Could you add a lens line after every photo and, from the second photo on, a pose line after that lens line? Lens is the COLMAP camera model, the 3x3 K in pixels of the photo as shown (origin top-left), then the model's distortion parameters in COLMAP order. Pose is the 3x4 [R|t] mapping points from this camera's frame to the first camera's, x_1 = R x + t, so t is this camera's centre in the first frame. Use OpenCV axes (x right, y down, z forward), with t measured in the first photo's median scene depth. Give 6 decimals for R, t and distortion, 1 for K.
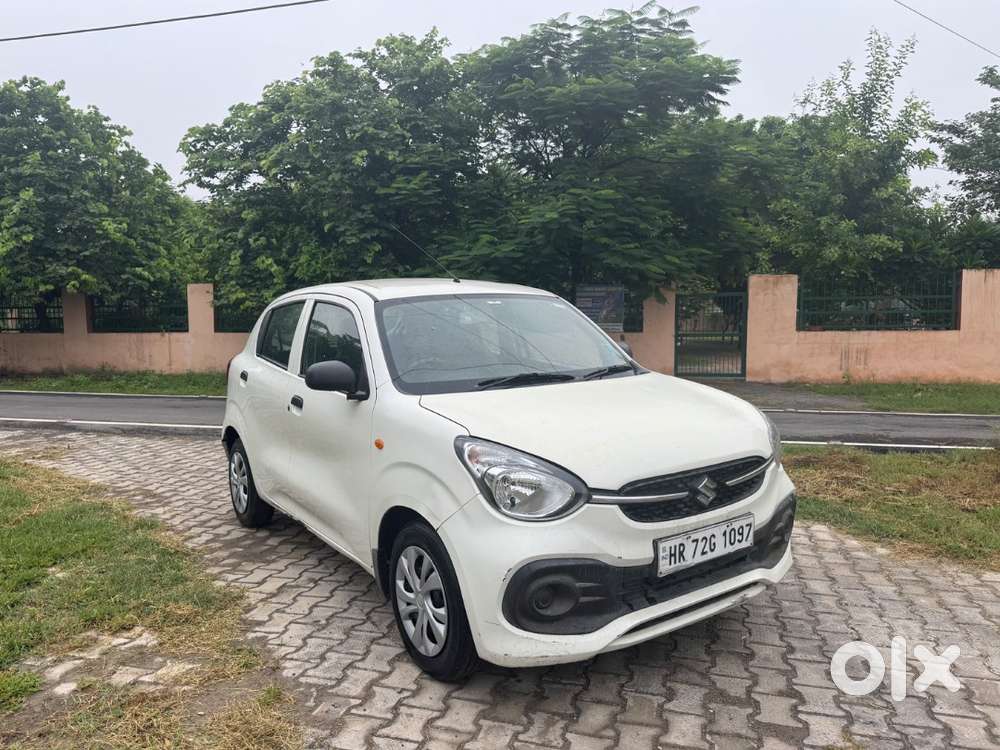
lens RADIAL K [[738.3, 0, 493.0], [0, 738.3, 361.9], [0, 0, 1]] dist [0.035510, -0.037310]
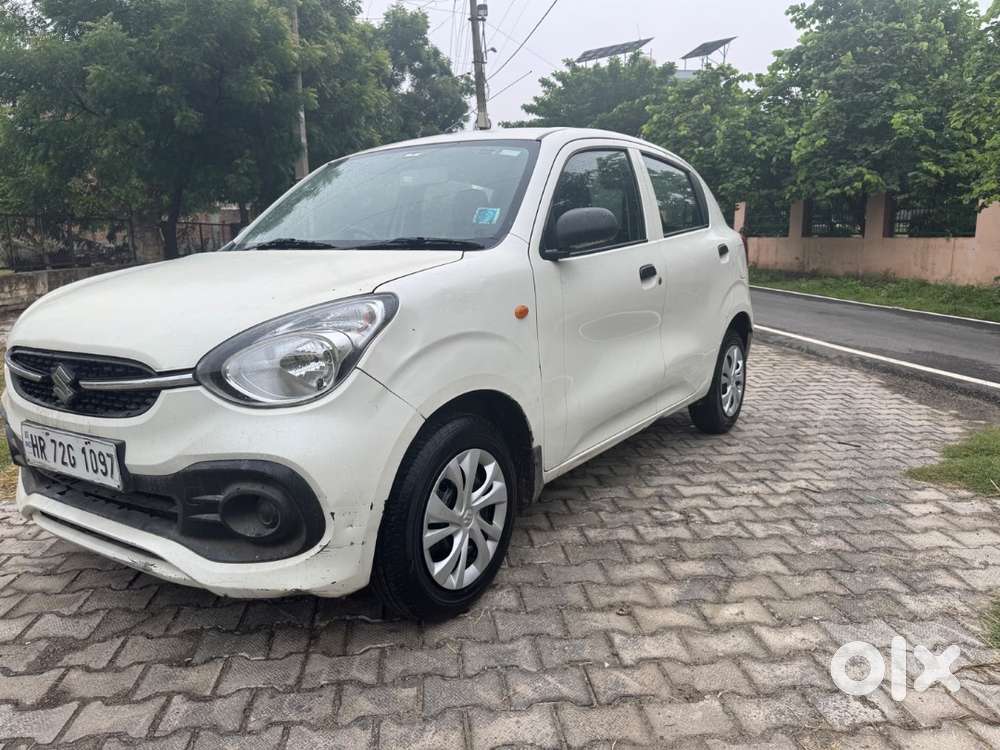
lens RADIAL K [[738.3, 0, 503.3], [0, 738.3, 366.7], [0, 0, 1]] dist [0.035510, -0.037310]
pose [[0.359584, 0.167243, -0.918003, 0.837908], [-0.056998, 0.985907, 0.157287, 0.012030], [0.931370, -0.004234, 0.364049, 0.850012]]
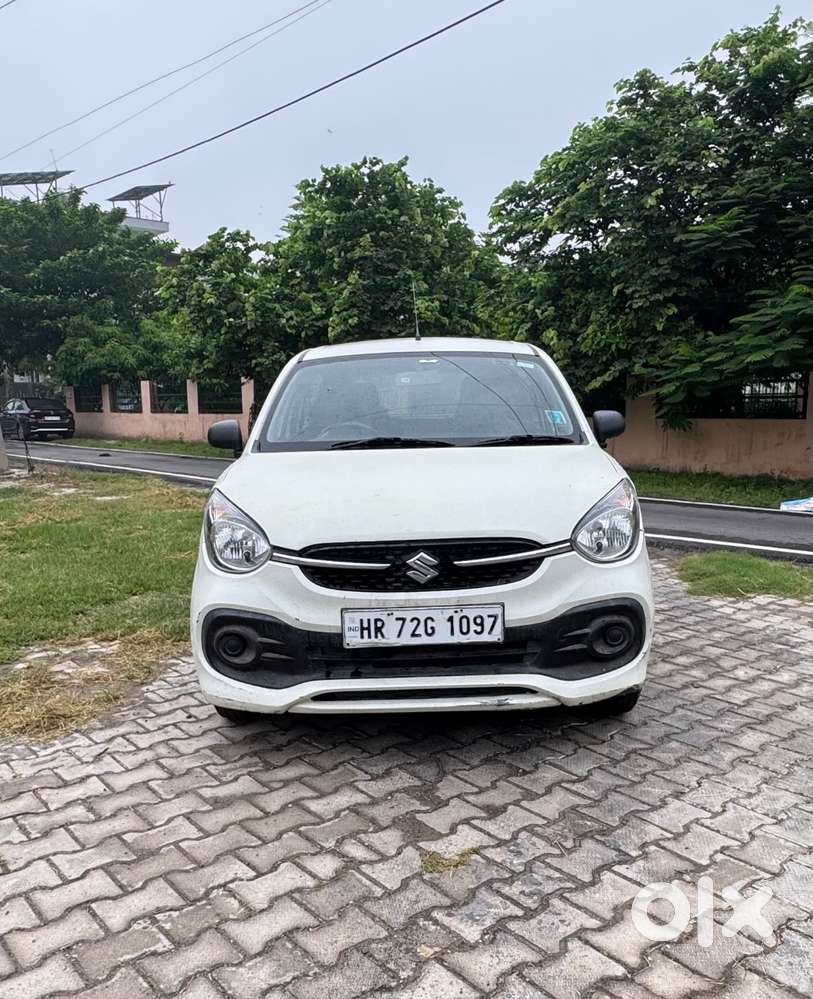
lens RADIAL K [[870.3, 0, 427.8], [0, 870.3, 560.9], [0, 0, 1]] dist [0.005610, -0.010570]
pose [[0.828740, 0.101422, -0.550367, 0.645742], [-0.036918, 0.991206, 0.127070, 0.025509], [0.558415, -0.084990, 0.825197, 0.109724]]
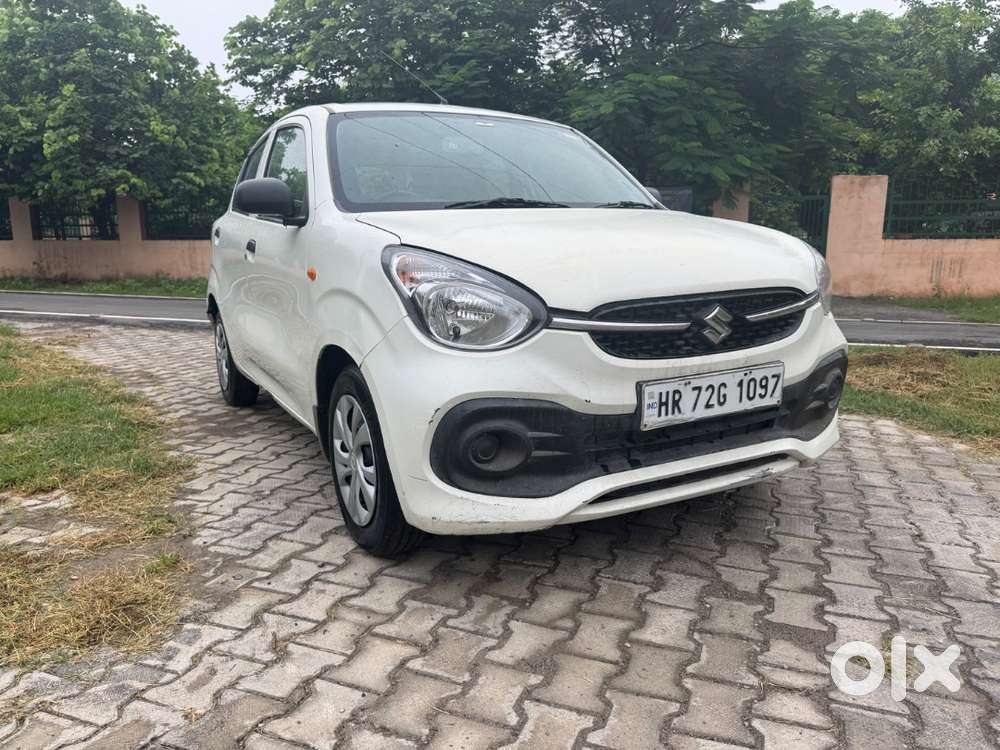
lens RADIAL K [[738.3, 0, 503.3], [0, 738.3, 365.9], [0, 0, 1]] dist [0.035510, -0.037310]
pose [[0.996232, 0.021861, -0.083930, 0.102092], [-0.013554, 0.995064, 0.098301, 0.108221], [0.085665, -0.096793, 0.991611, 0.176125]]
